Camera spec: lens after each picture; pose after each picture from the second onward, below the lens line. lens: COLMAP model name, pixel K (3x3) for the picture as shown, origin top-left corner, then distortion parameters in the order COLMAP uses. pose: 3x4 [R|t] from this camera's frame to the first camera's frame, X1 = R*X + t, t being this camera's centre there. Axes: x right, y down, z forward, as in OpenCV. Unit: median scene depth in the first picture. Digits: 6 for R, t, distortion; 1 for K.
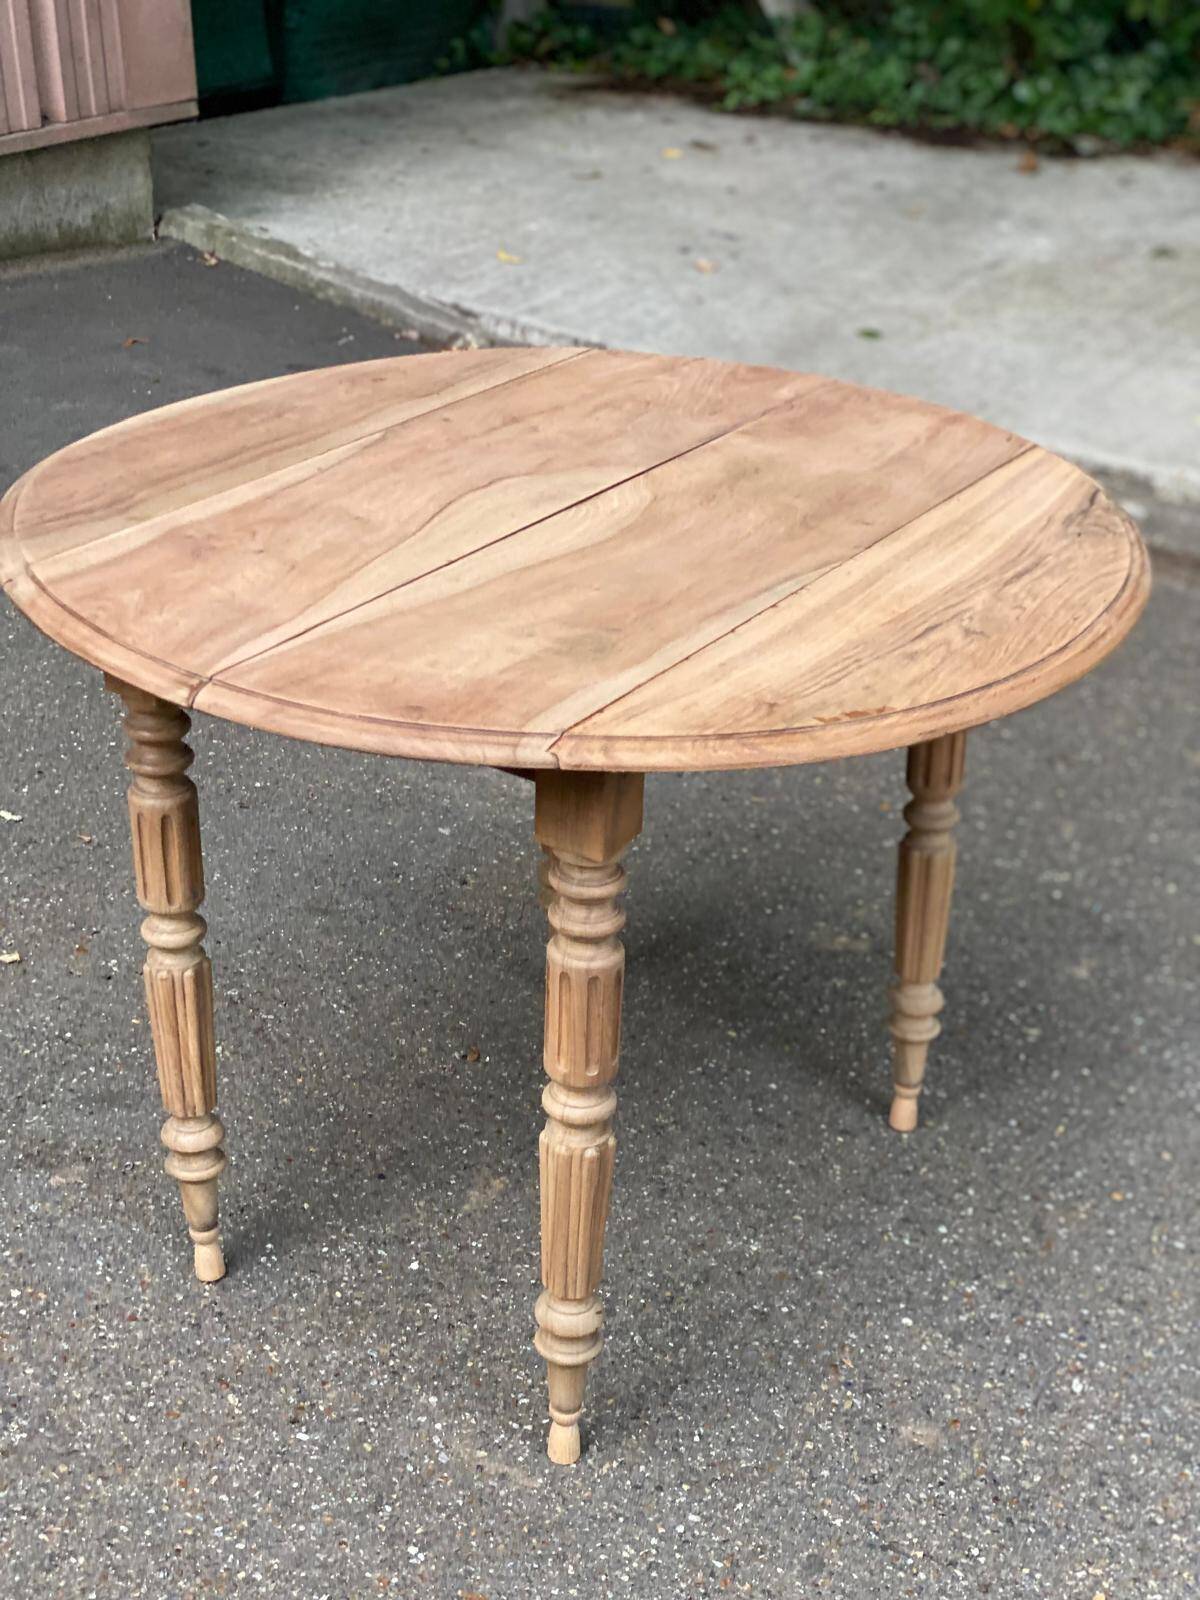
lens RADIAL K [[2374.6, 0, 600.0], [0, 2374.6, 800.0], [0, 0, 1]] dist [0.209643, -0.553293]
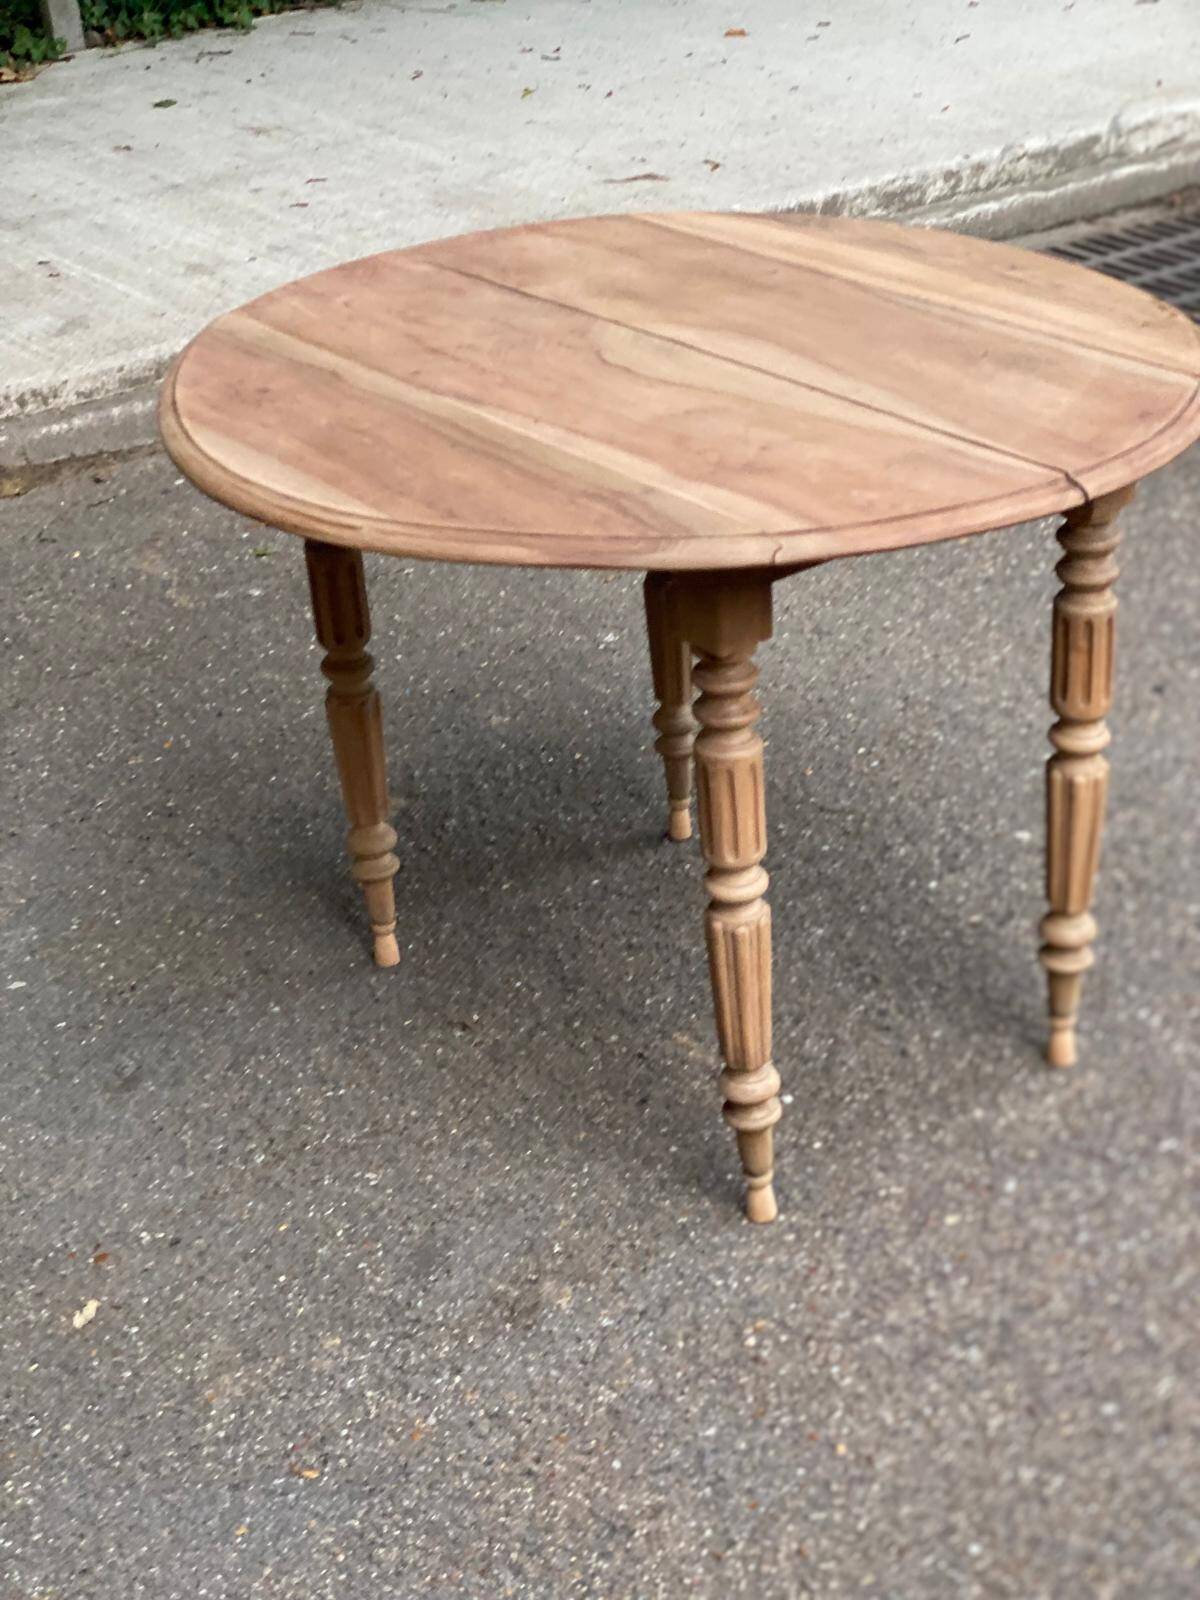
lens RADIAL K [[2283.1, 0, 550.4], [0, 2283.1, 884.8], [0, 0, 1]] dist [0.201270, -0.433403]
pose [[0.331467, -0.527563, 0.782181, -0.919916], [0.473959, 0.809957, 0.345447, -0.307715], [-0.815778, 0.256217, 0.518517, 0.559559]]
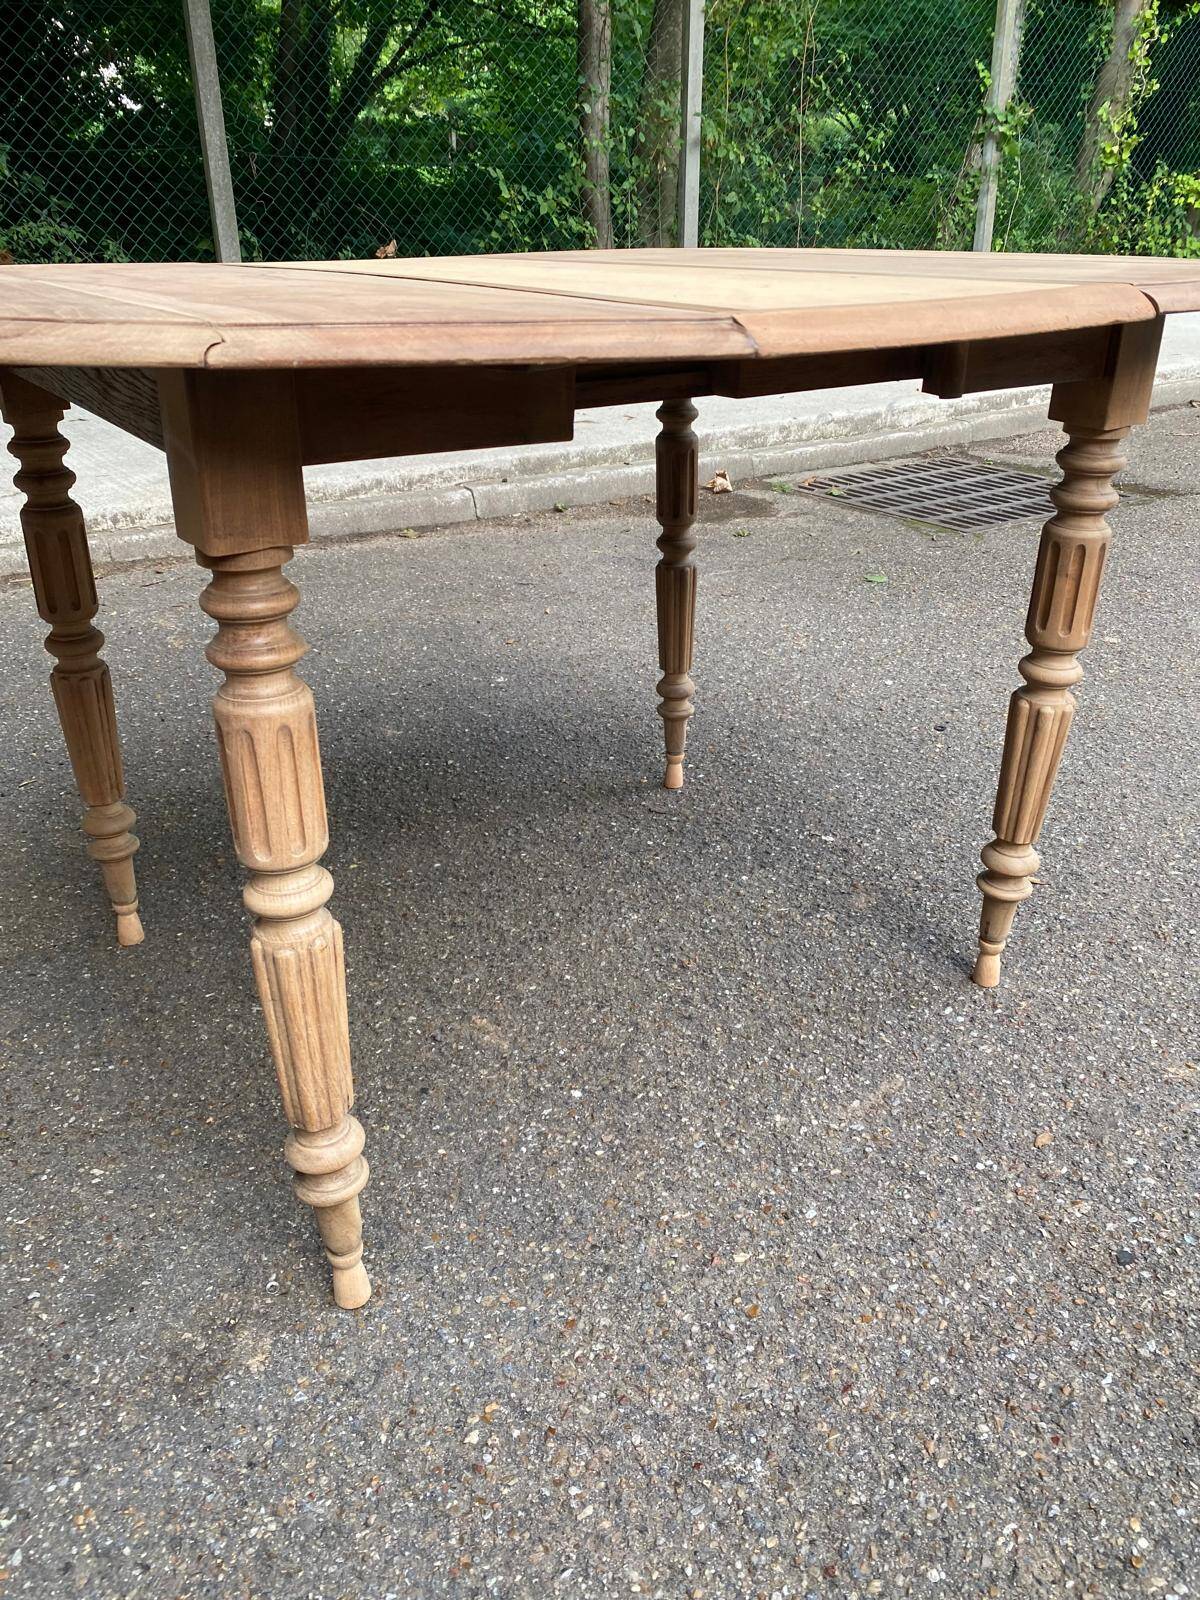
lens RADIAL K [[1227.4, 0, 590.3], [0, 1227.4, 764.6], [0, 0, 1]] dist [0.003886, 0.001063]
pose [[0.337074, -0.425059, 0.840063, -0.476415], [0.436380, 0.861183, 0.260648, -0.060421], [-0.834238, 0.278729, 0.475770, 0.753779]]
